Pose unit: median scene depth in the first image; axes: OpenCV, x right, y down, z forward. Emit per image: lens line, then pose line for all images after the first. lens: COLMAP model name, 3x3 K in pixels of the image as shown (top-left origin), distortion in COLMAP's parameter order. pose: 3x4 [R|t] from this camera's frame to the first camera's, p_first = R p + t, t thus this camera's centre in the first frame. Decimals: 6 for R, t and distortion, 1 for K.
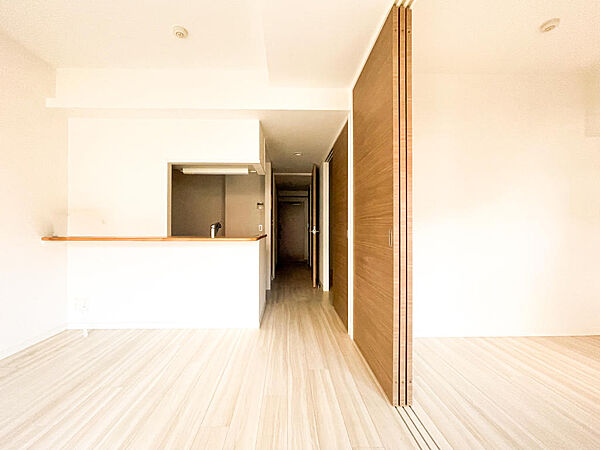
lens RADIAL K [[242.1, 0, 300.0], [0, 242.1, 225.0], [0, 0, 1]] dist [0.000267, 0.000113]
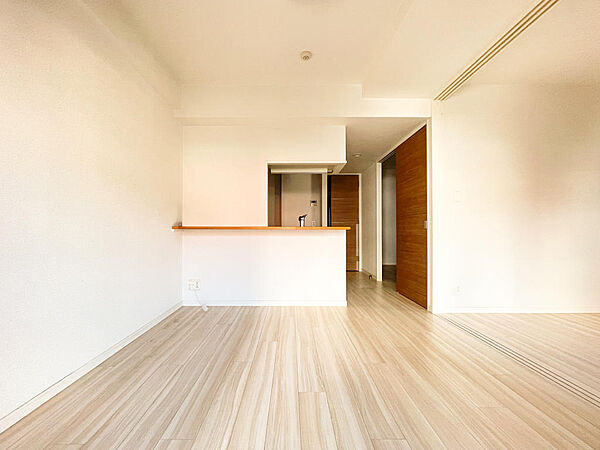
lens RADIAL K [[242.1, 0, 300.0], [0, 242.1, 225.0], [0, 0, 1]] dist [0.000267, 0.000113]
pose [[0.999813, -0.002470, -0.019200, -0.368445], [0.002309, 0.999962, -0.008400, 0.049545], [0.019221, 0.008354, 0.999780, -0.159385]]
